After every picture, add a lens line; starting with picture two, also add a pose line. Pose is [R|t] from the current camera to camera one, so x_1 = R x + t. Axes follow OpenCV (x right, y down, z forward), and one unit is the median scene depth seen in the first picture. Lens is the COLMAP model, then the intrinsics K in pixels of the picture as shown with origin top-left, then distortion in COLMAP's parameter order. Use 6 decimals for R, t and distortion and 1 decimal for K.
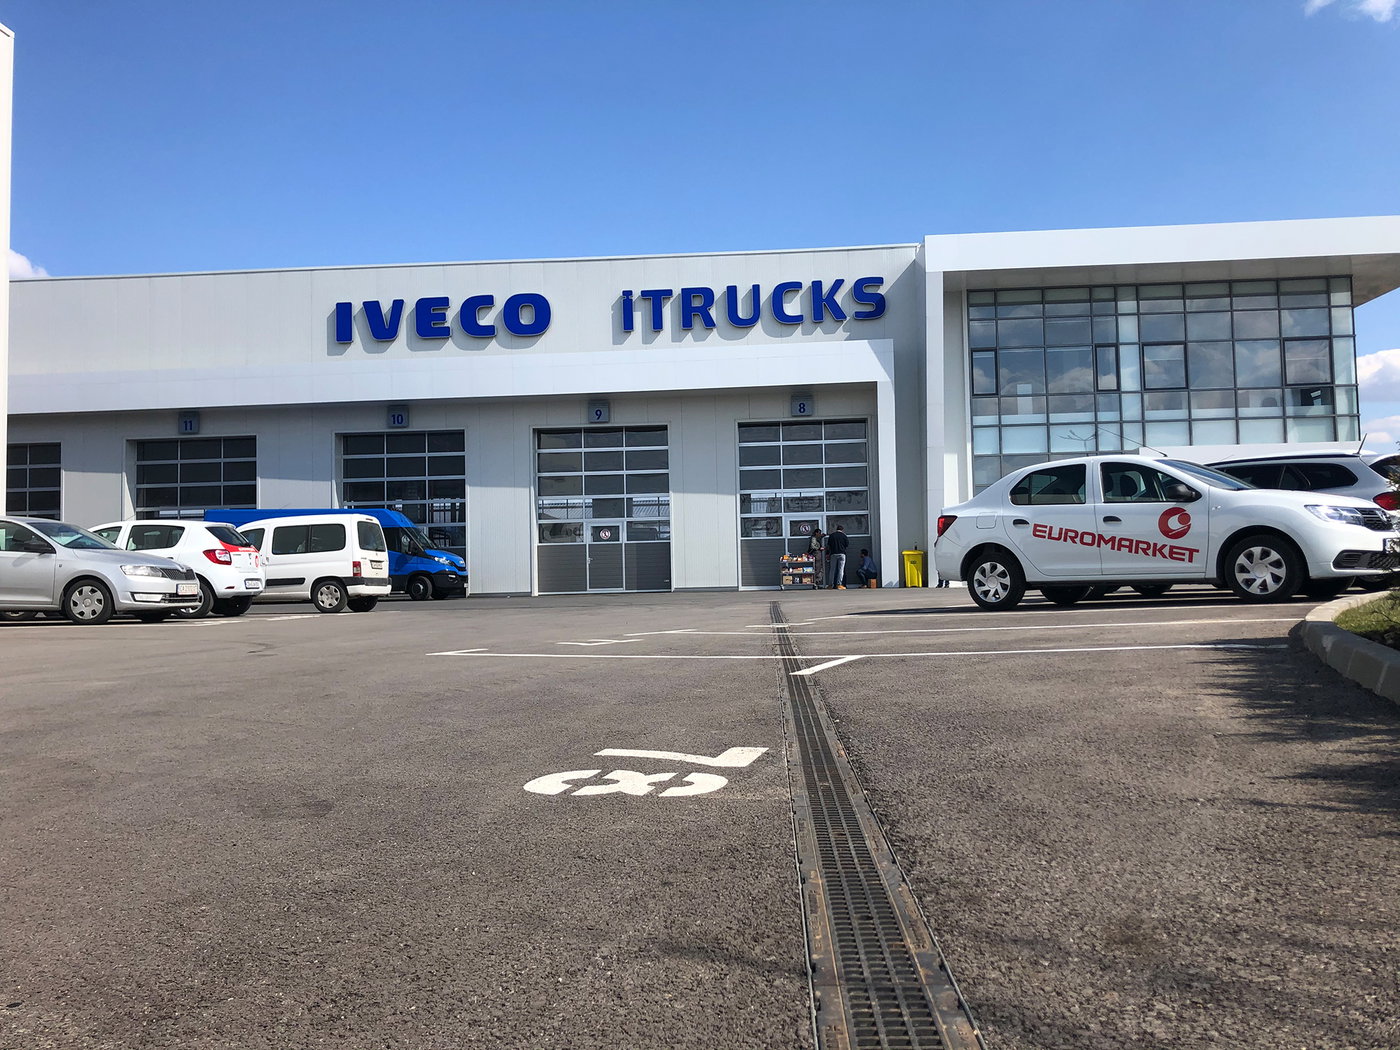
lens RADIAL K [[1127.9, 0, 693.1], [0, 1127.9, 528.5], [0, 0, 1]] dist [0.014616, -0.005343]
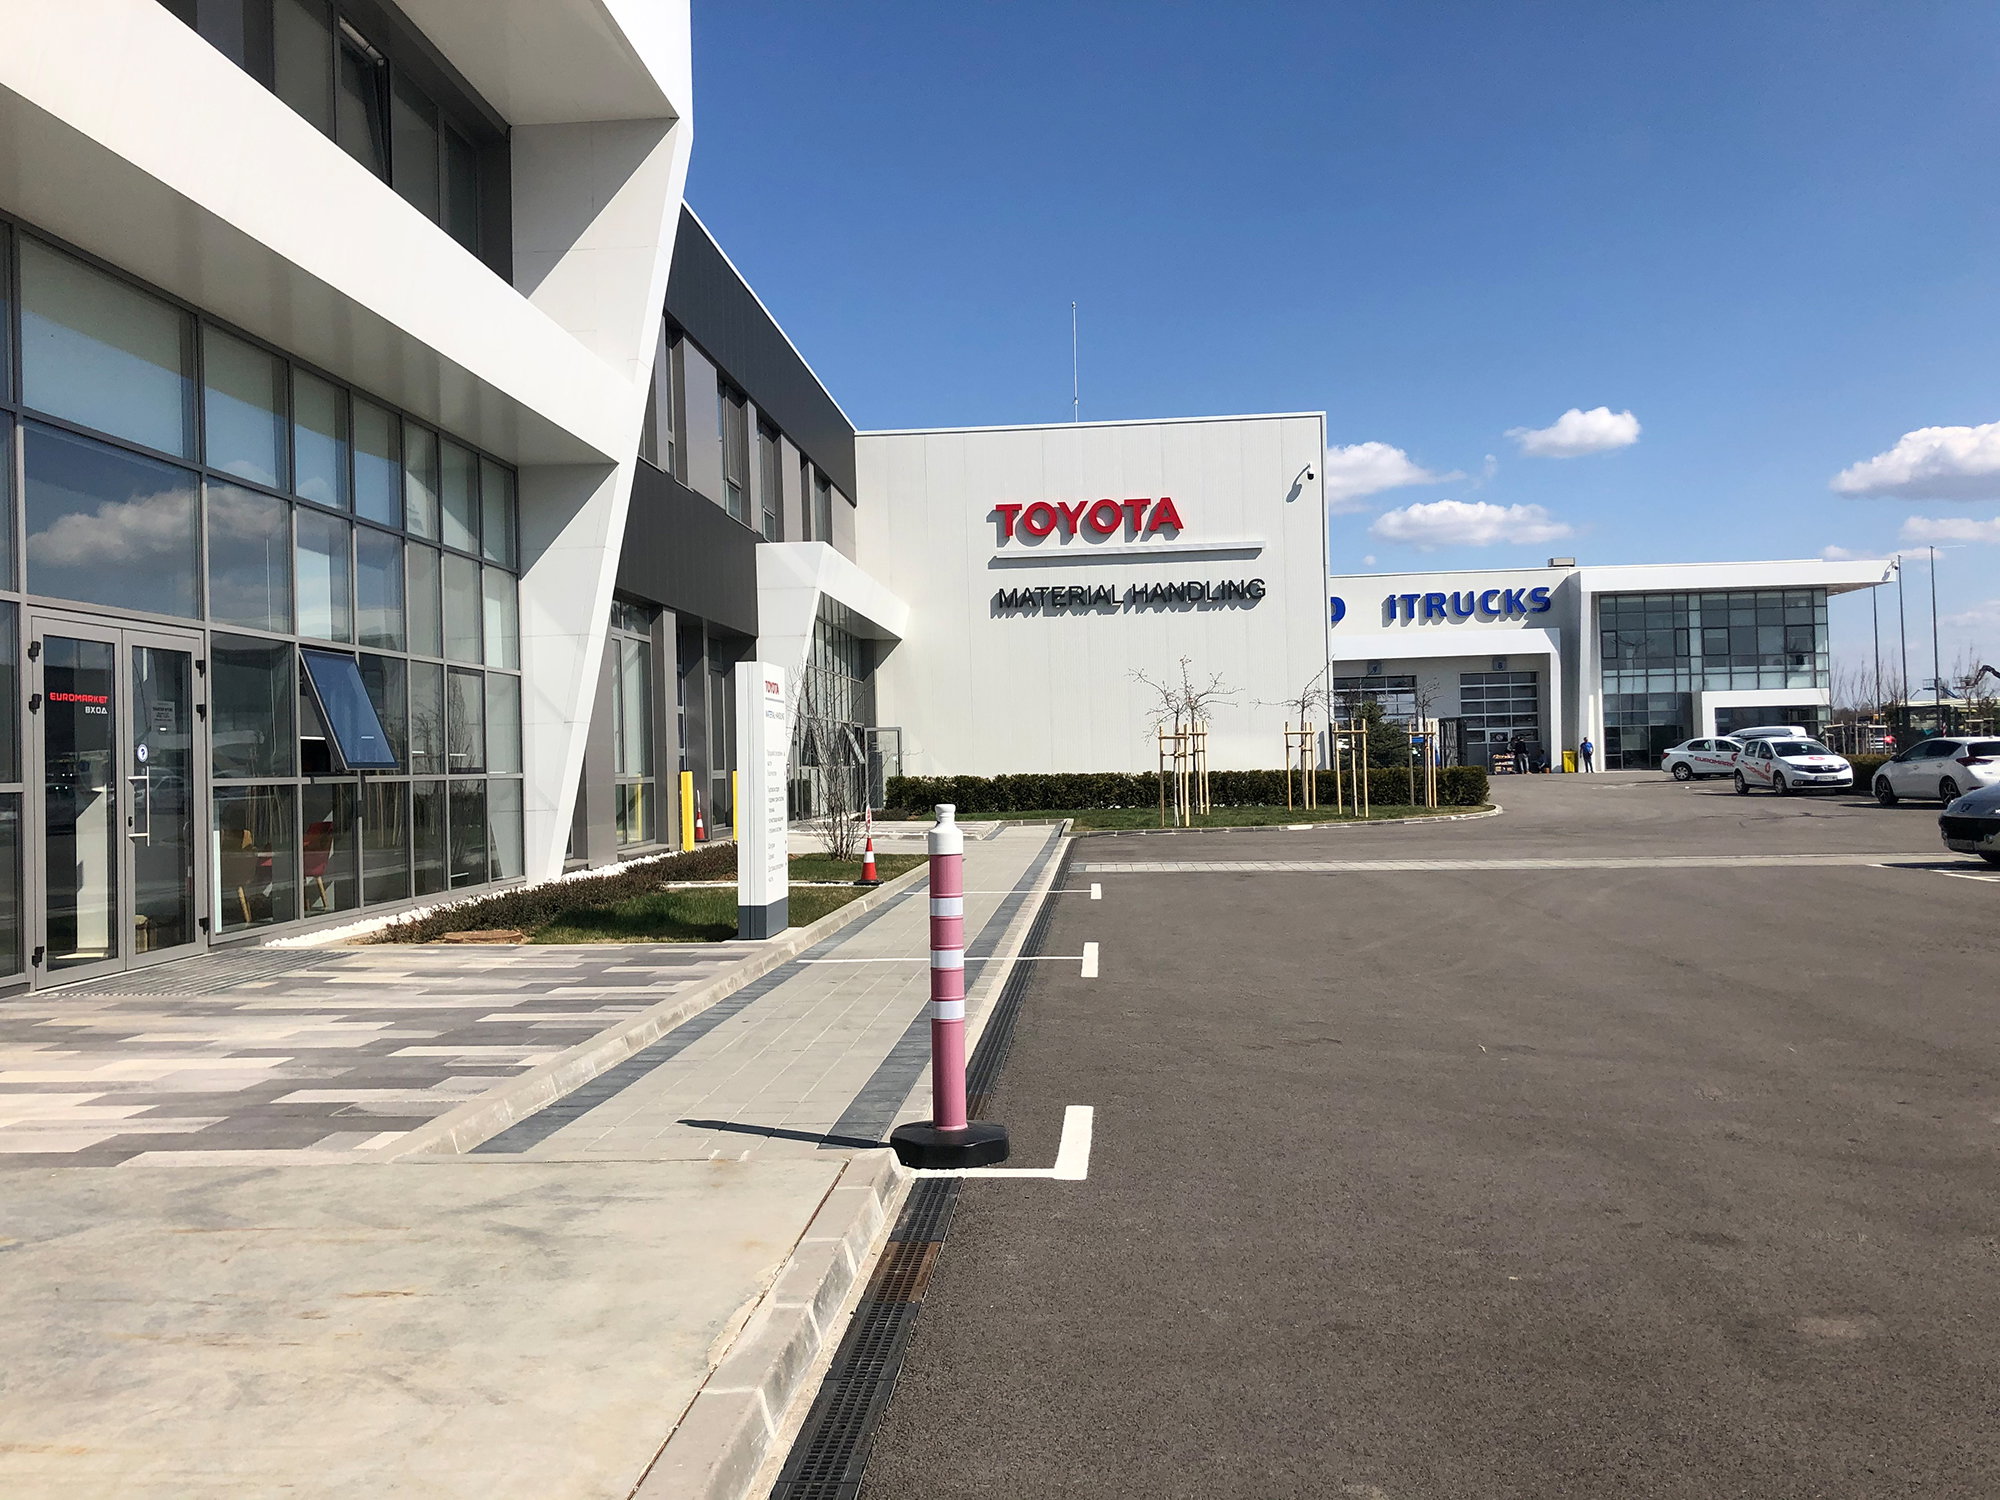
lens RADIAL K [[1611.3, 0, 1000.0], [0, 1611.3, 760.9], [0, 0, 1]] dist [0.014616, -0.005343]
pose [[0.999976, -0.005862, 0.003594, -0.648499], [0.005684, 0.998844, 0.047743, -0.083606], [-0.003869, -0.047721, 0.998853, -1.385018]]
